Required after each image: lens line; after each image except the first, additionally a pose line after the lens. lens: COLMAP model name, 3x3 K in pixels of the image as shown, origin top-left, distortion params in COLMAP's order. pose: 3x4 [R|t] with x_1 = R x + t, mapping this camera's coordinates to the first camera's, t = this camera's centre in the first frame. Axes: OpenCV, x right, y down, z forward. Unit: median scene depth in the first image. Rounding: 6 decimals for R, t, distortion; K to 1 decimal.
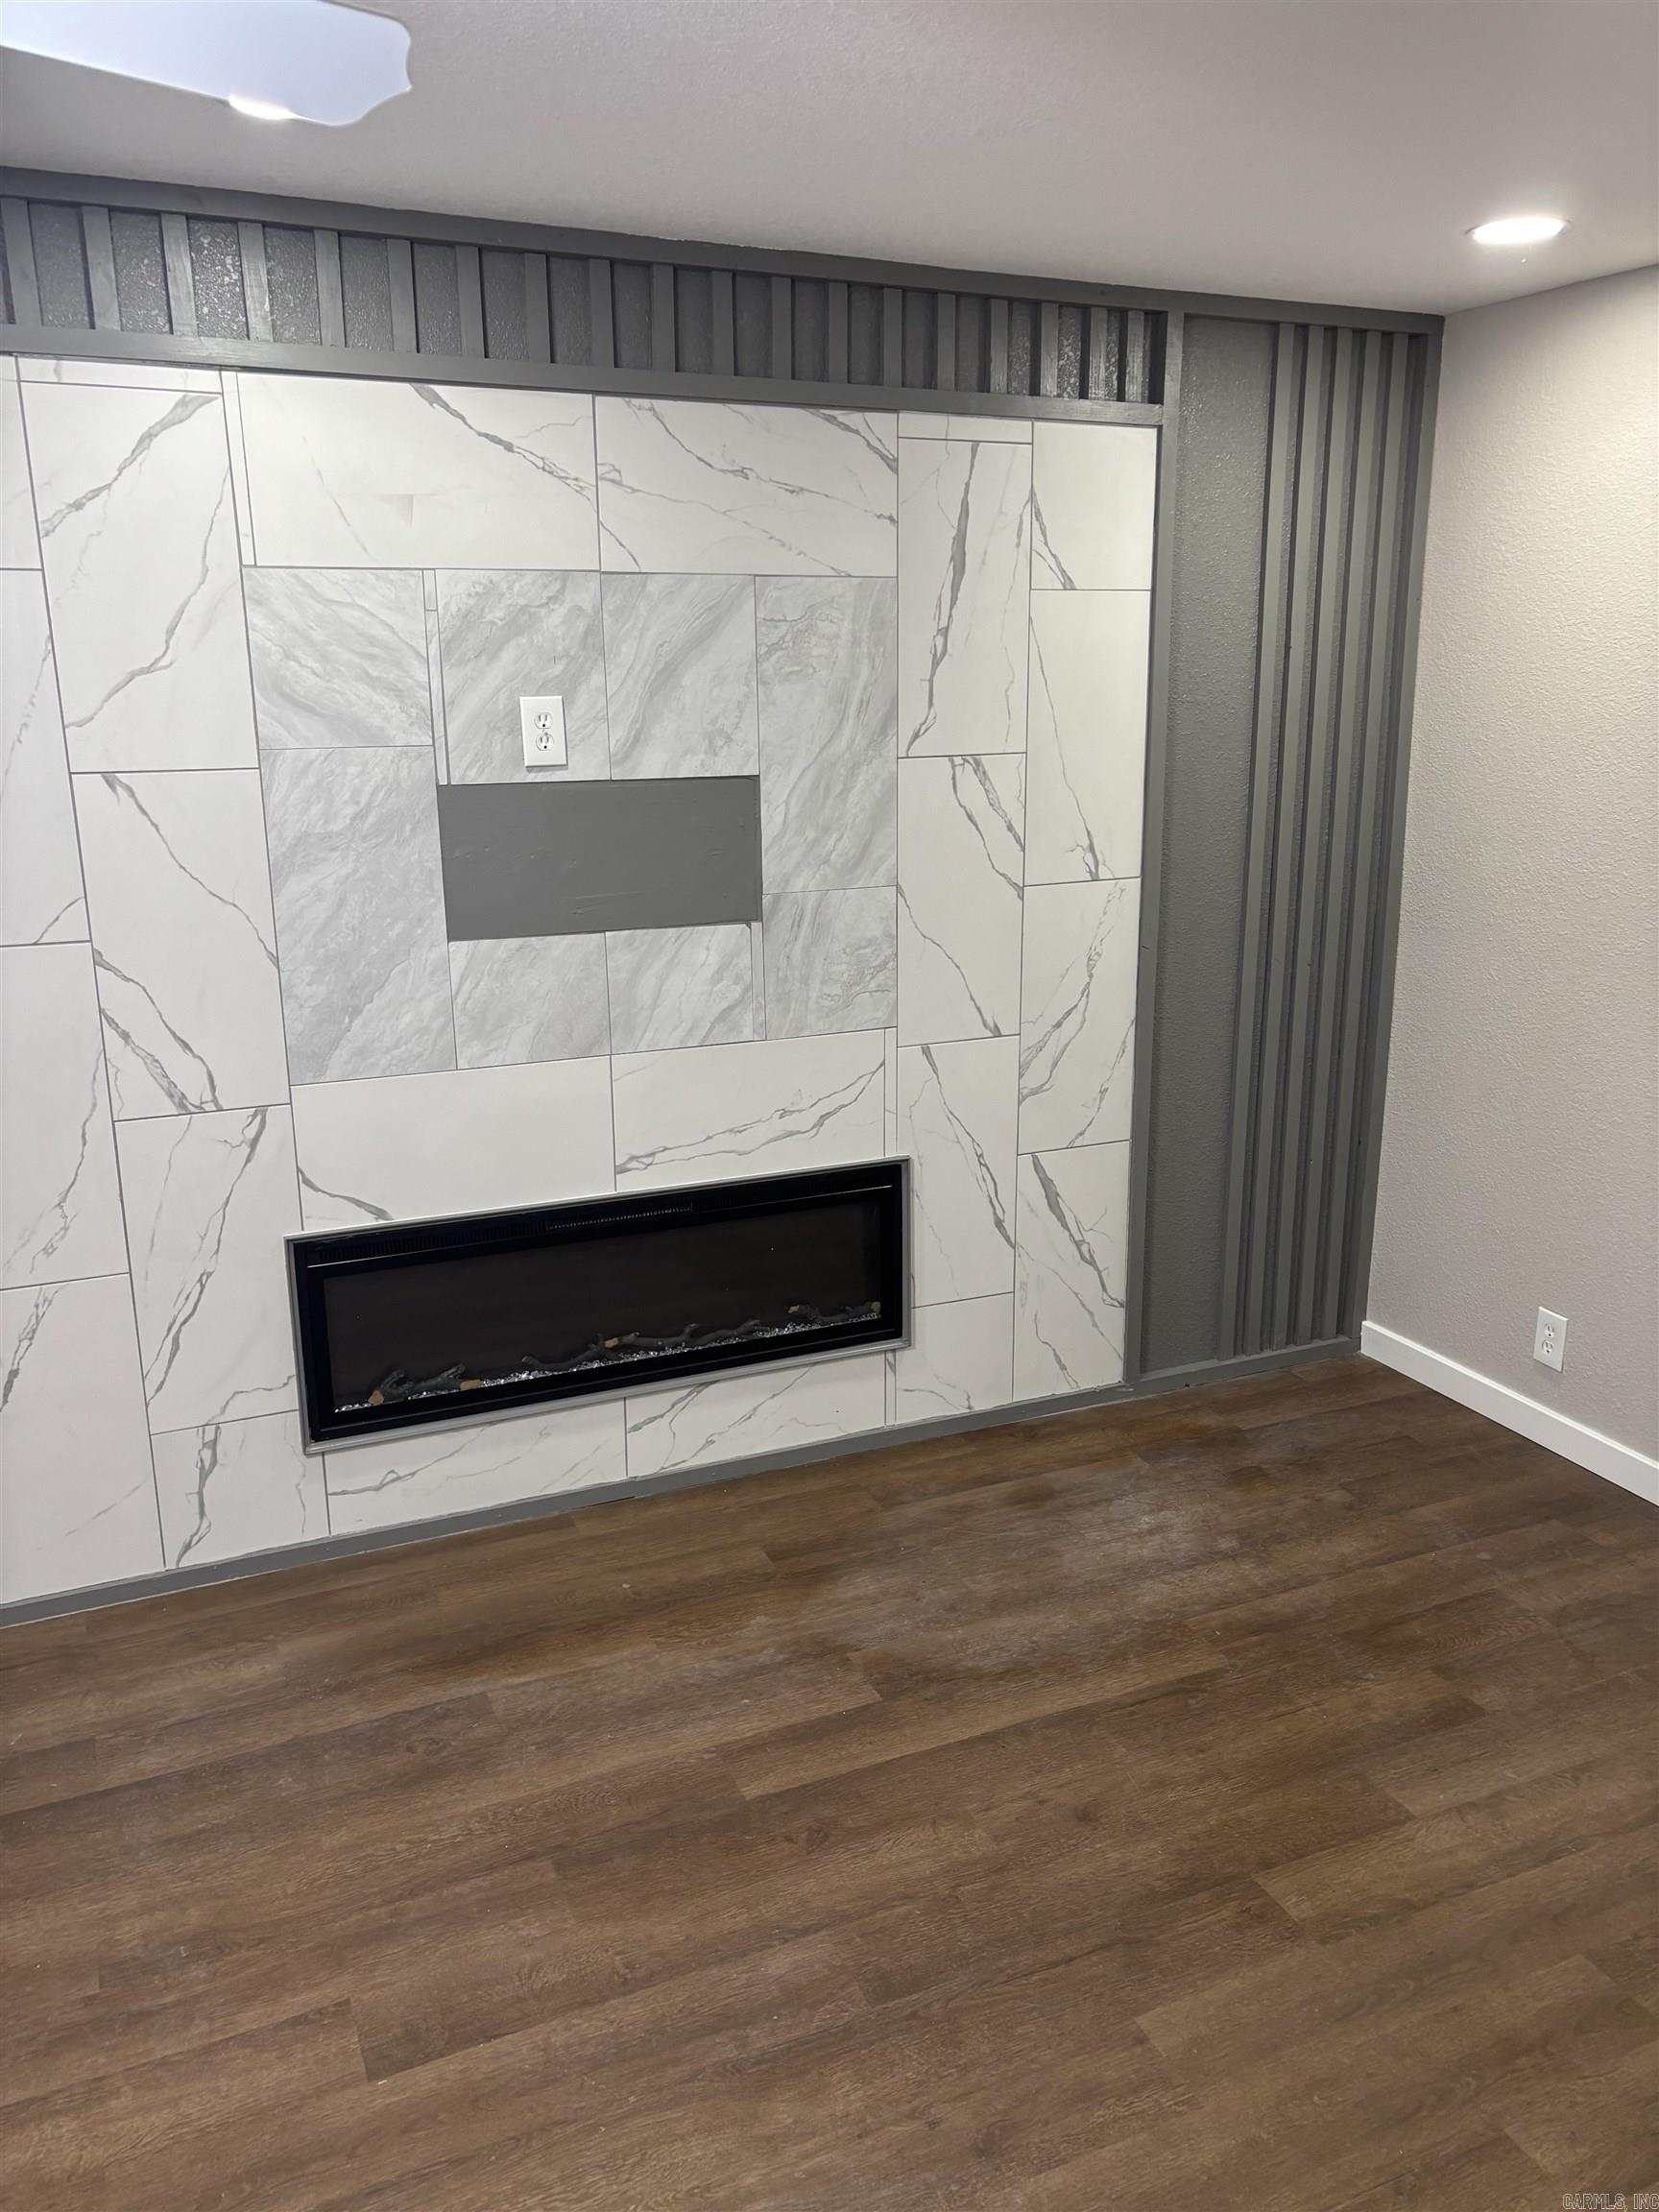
lens RADIAL K [[1676.7, 0, 844.5], [0, 1676.7, 1101.7], [0, 0, 1]] dist [0.033581, -0.023109]
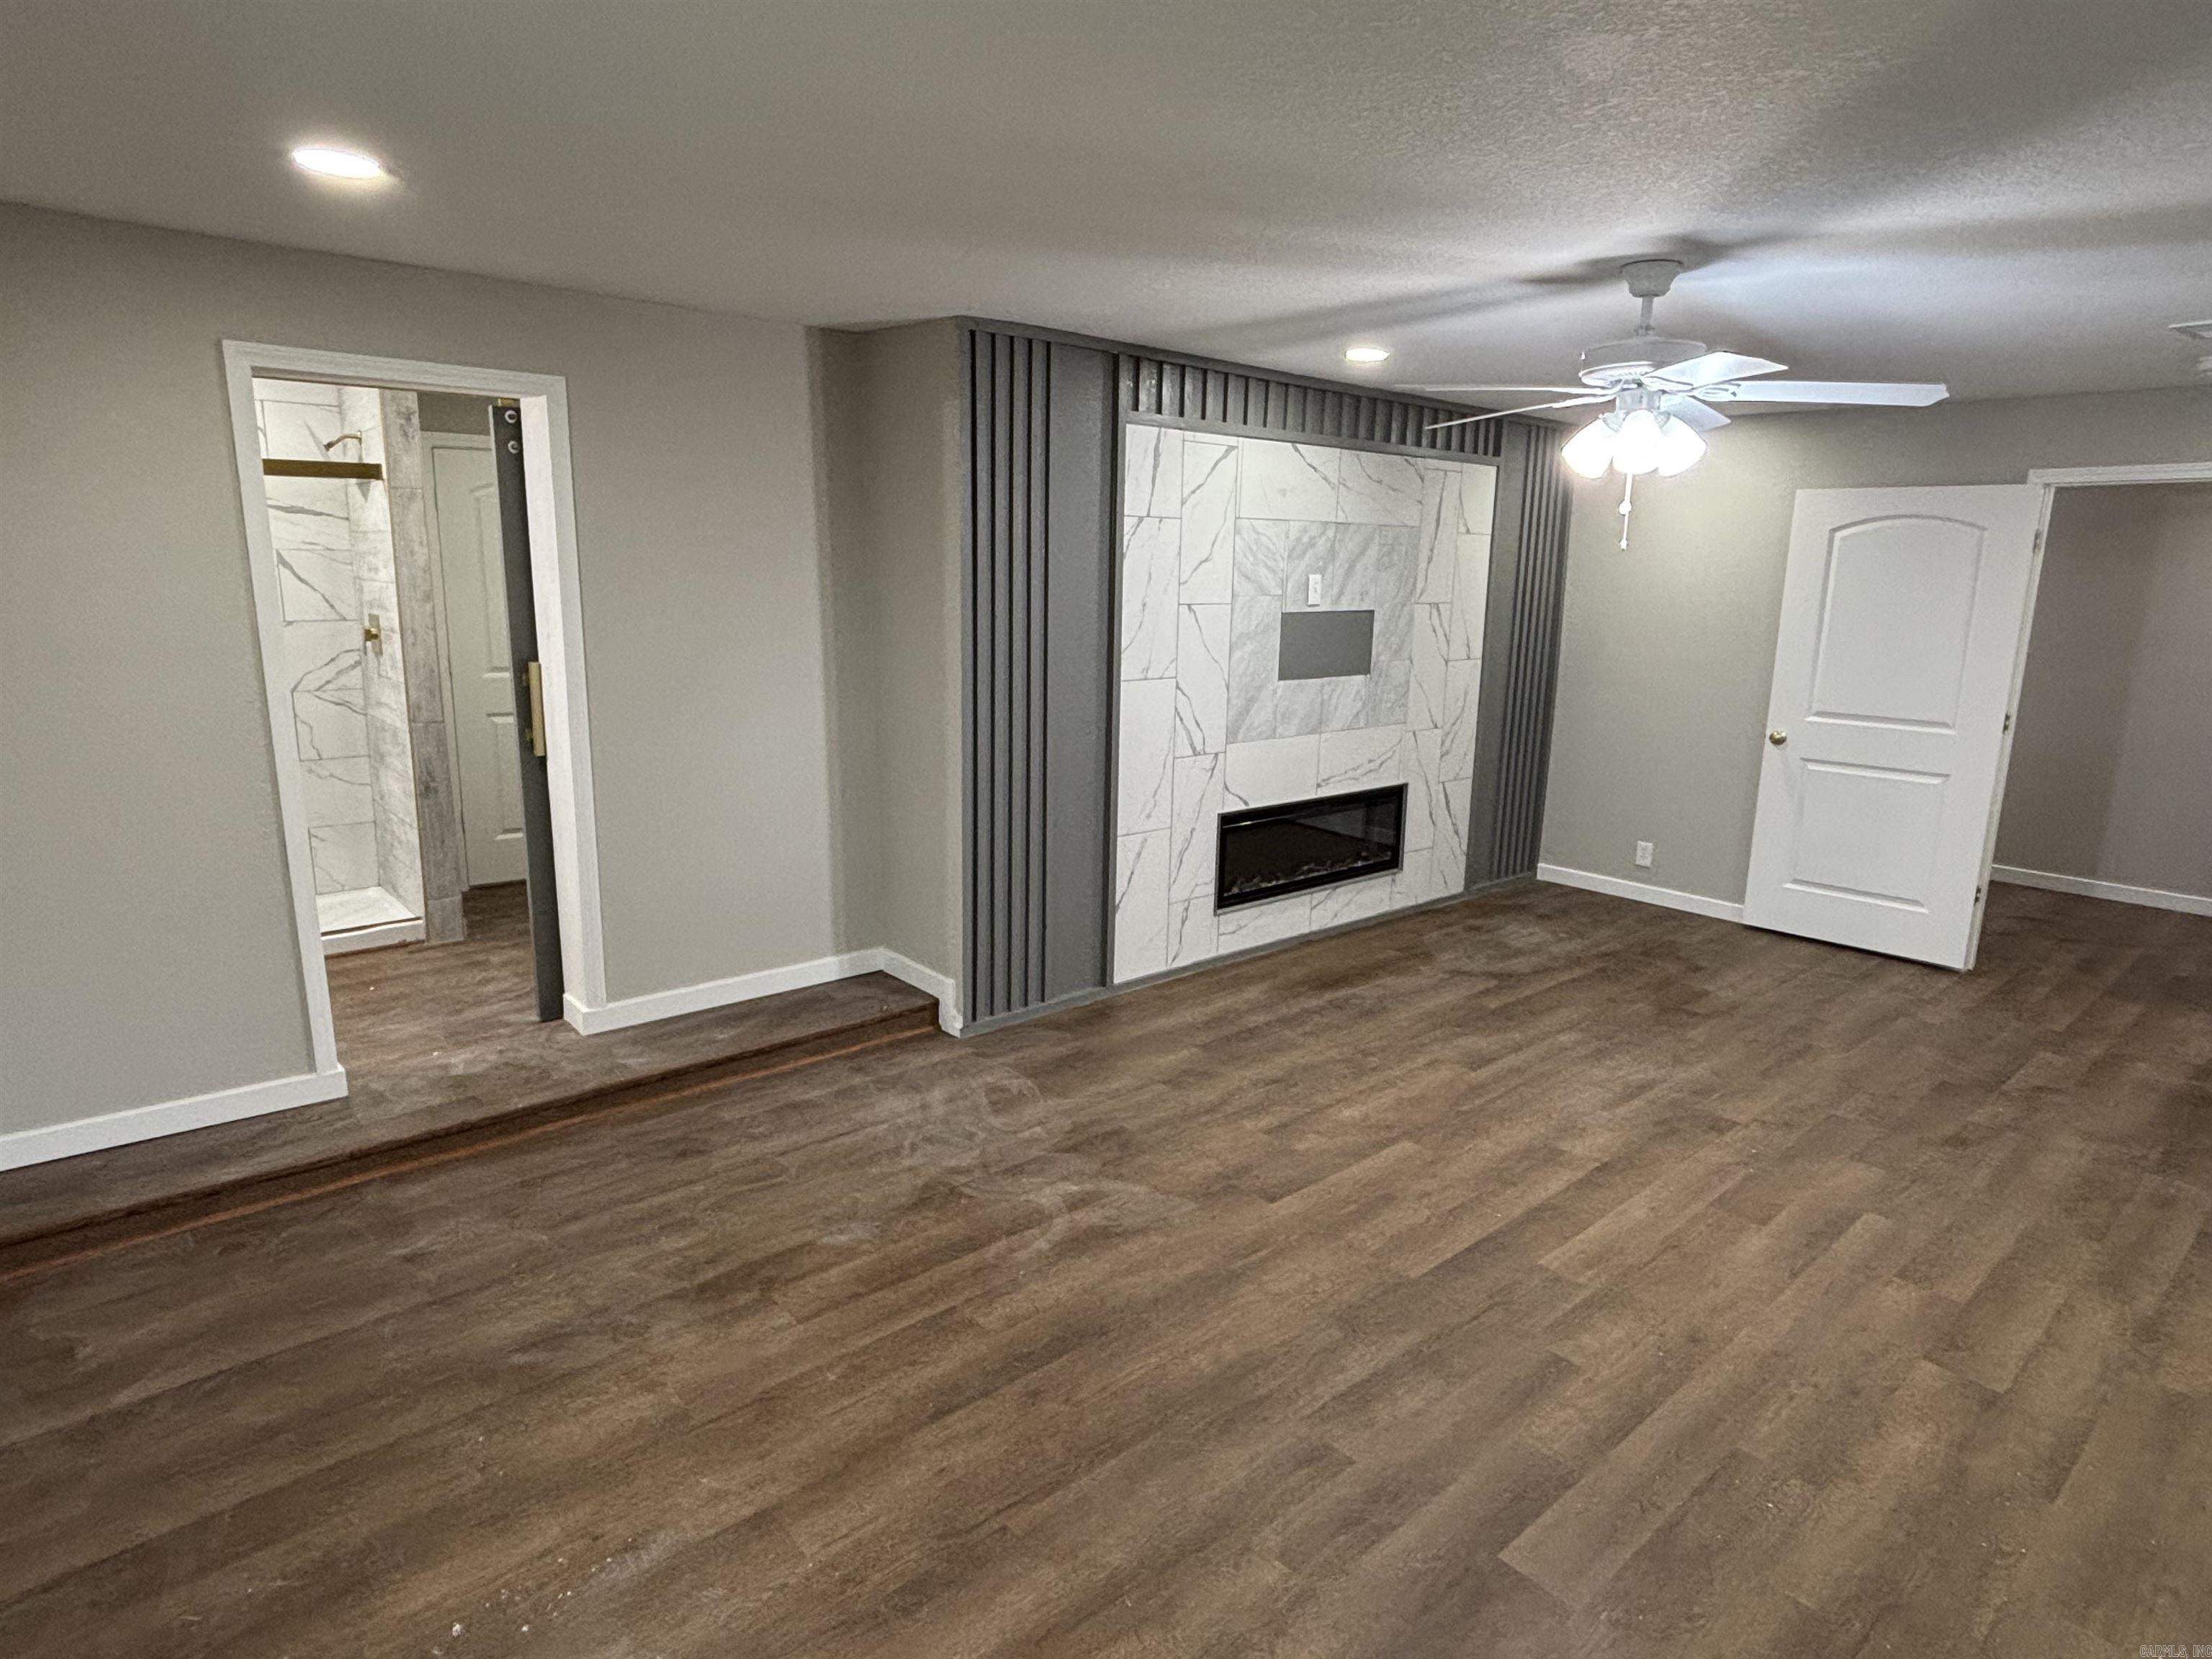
lens RADIAL K [[1247.2, 0, 1094.8], [0, 1247.2, 821.8], [0, 0, 1]] dist [0.002738, -0.001416]
pose [[0.956965, -0.035316, 0.288048, -0.935618], [0.046395, 0.998419, -0.031724, 0.132441], [-0.286472, 0.043723, 0.957090, -0.515655]]
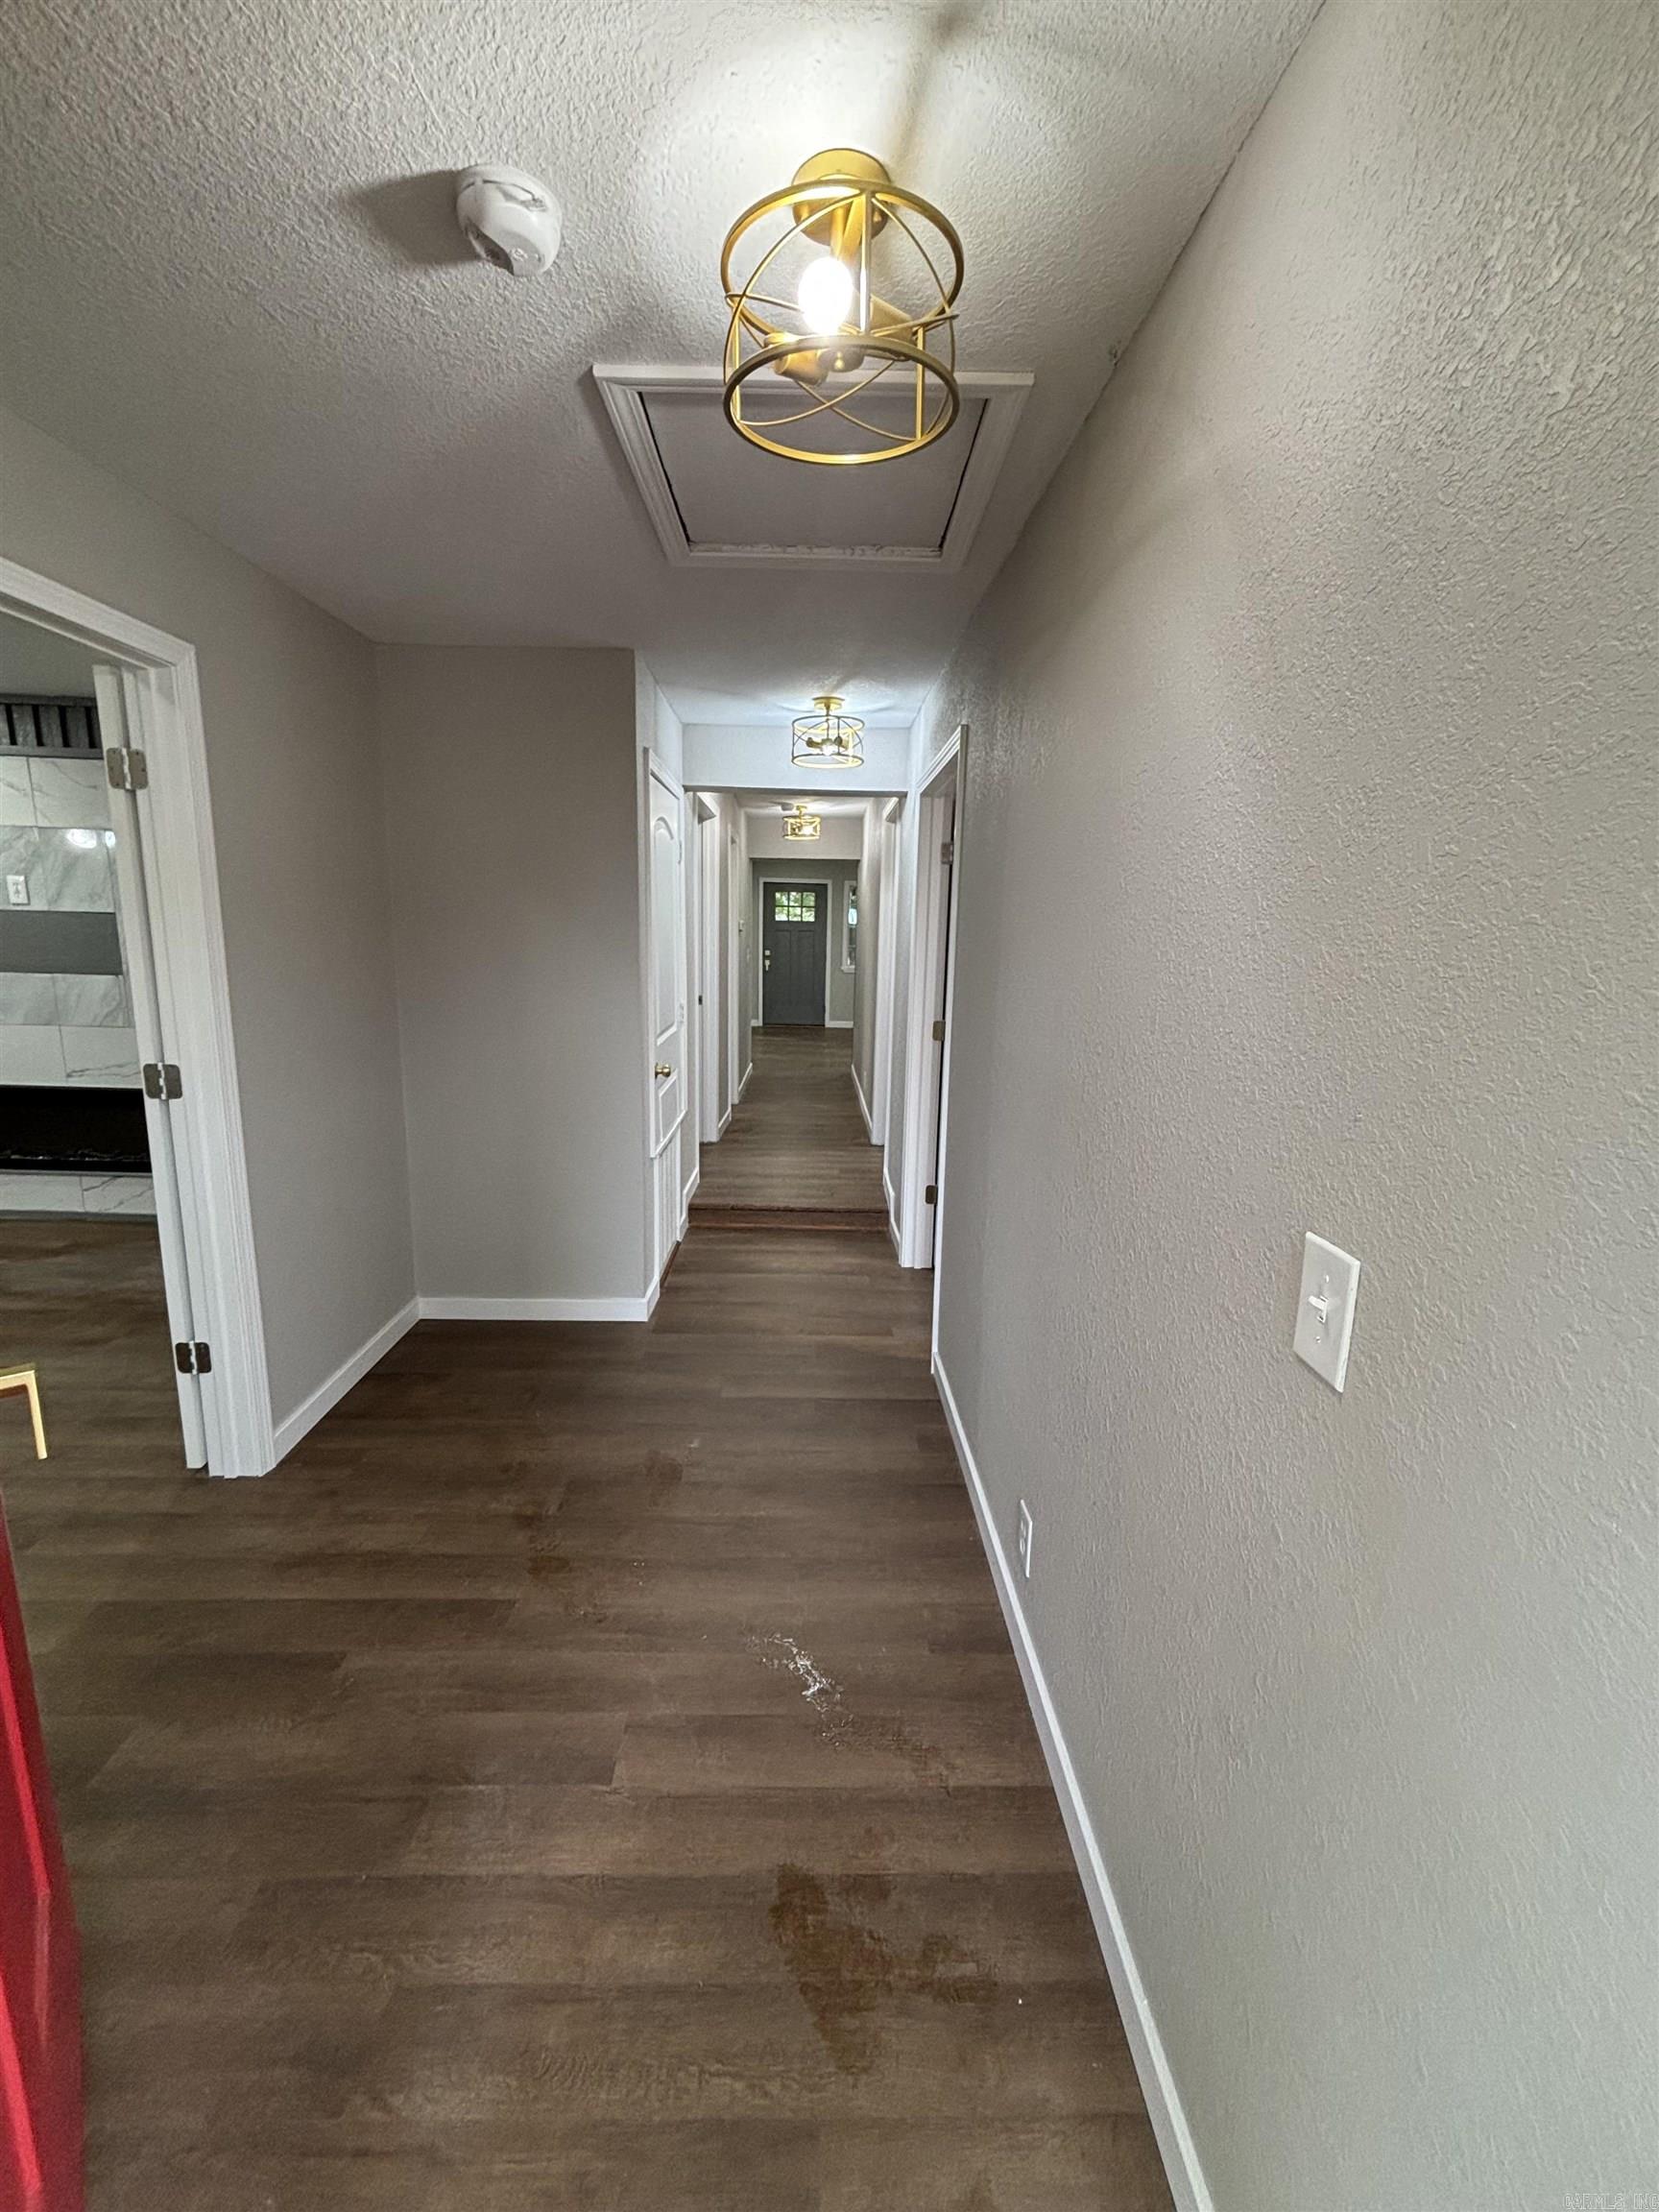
lens RADIAL K [[891.5, 0, 827.5], [0, 891.5, 1084.8], [0, 0, 1]] dist [0.002933, -0.000342]
pose [[0.924157, 0.101514, -0.368278, 1.390272], [-0.126034, 0.991090, -0.043081, -0.027492], [0.360624, 0.086229, 0.928717, 0.220930]]
